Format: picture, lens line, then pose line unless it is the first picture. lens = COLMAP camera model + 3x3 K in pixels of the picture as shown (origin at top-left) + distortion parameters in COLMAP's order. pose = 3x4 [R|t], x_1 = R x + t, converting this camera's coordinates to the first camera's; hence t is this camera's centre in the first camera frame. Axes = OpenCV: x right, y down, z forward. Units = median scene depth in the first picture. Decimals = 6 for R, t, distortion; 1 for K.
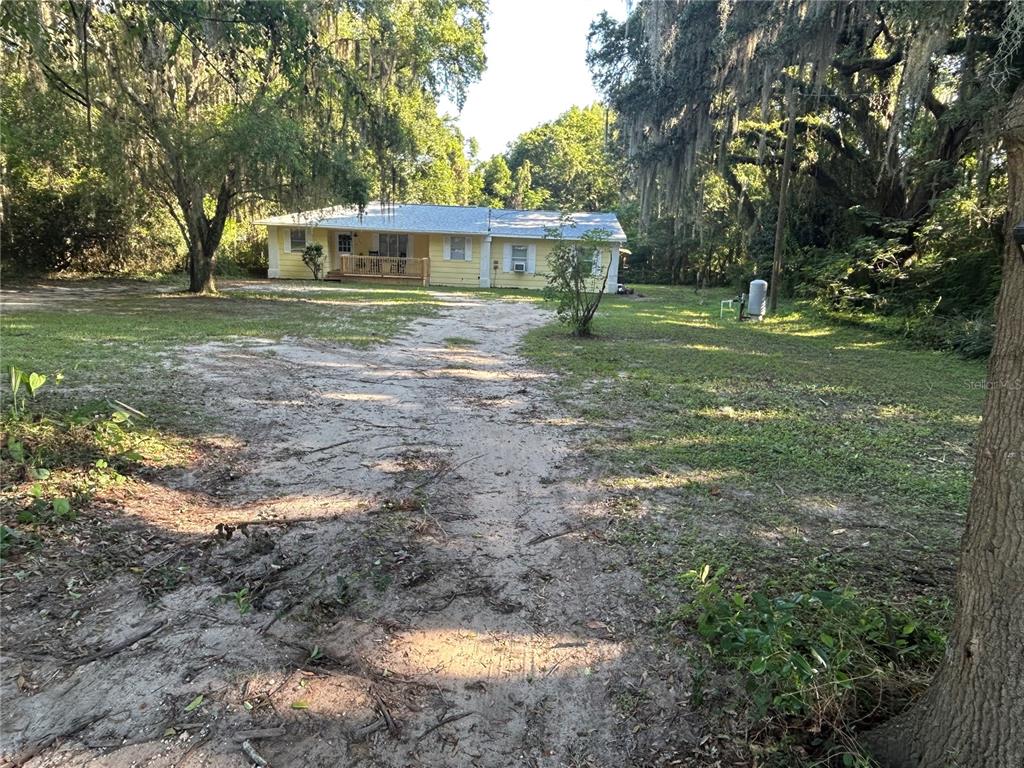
lens RADIAL K [[664.5, 0, 512.0], [0, 664.5, 384.0], [0, 0, 1]] dist [0.002600, -0.005150]
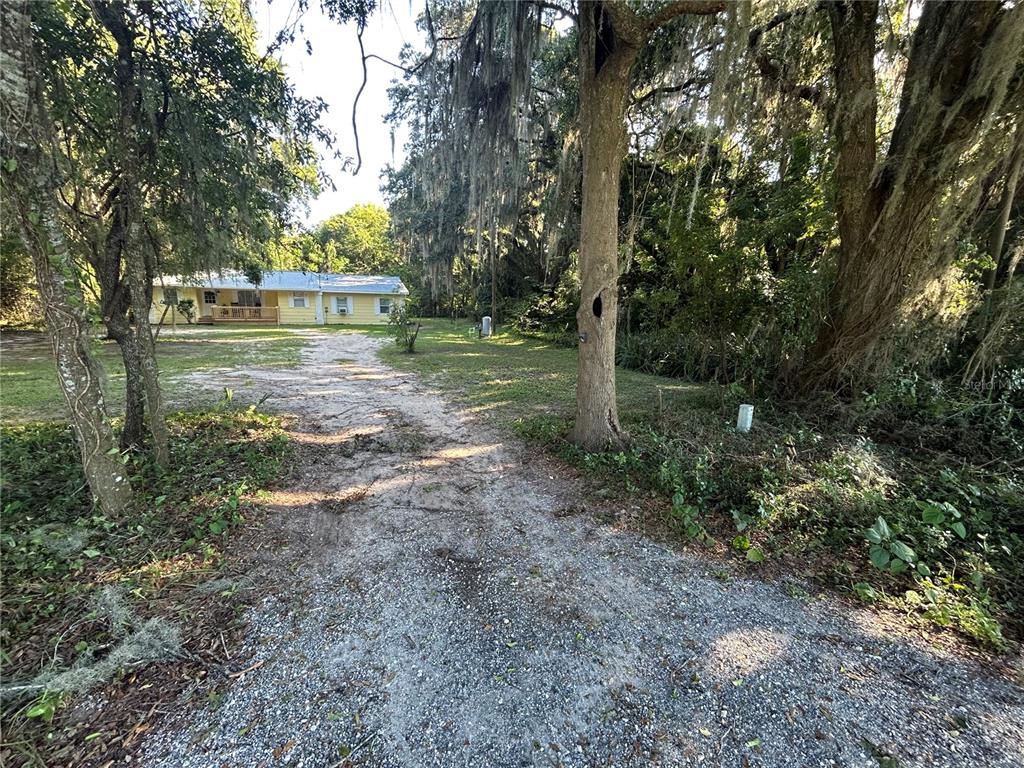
lens RADIAL K [[414.4, 0, 512.4], [0, 414.4, 383.0], [0, 0, 1]] dist [-0.000878, 0.000404]
pose [[0.905021, -0.097767, 0.413980, -0.075641], [0.091574, 0.995189, 0.034834, -0.000304], [-0.415393, 0.006384, 0.909619, -0.118400]]
